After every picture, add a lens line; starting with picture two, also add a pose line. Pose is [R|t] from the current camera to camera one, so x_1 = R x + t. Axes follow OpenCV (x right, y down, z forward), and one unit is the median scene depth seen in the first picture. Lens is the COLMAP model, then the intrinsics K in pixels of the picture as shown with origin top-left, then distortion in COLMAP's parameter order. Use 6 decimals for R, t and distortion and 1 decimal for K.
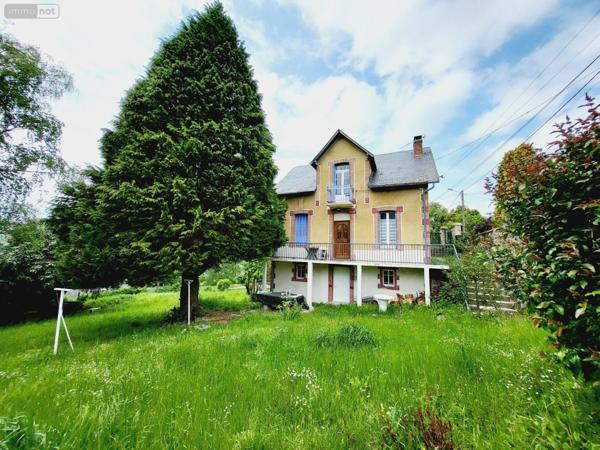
lens RADIAL K [[237.5, 0, 300.6], [0, 237.5, 224.7], [0, 0, 1]] dist [-0.000619, 0.000027]
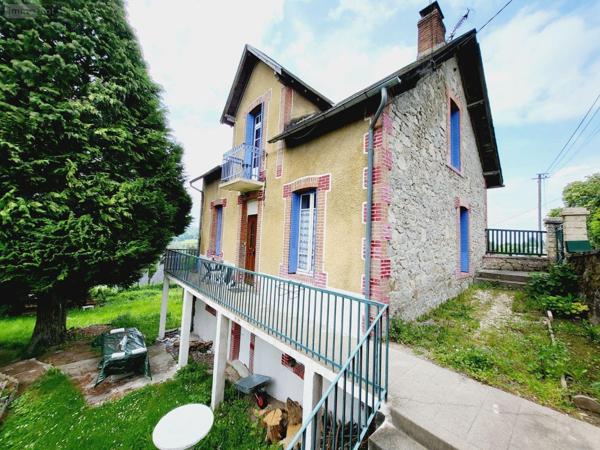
lens RADIAL K [[237.5, 0, 299.4], [0, 237.5, 223.8], [0, 0, 1]] dist [-0.000619, 0.000027]
pose [[0.910004, -0.029956, -0.413516, 0.505254], [0.048126, 0.998276, 0.033590, -0.009491], [0.411797, -0.050468, 0.909877, 0.564938]]
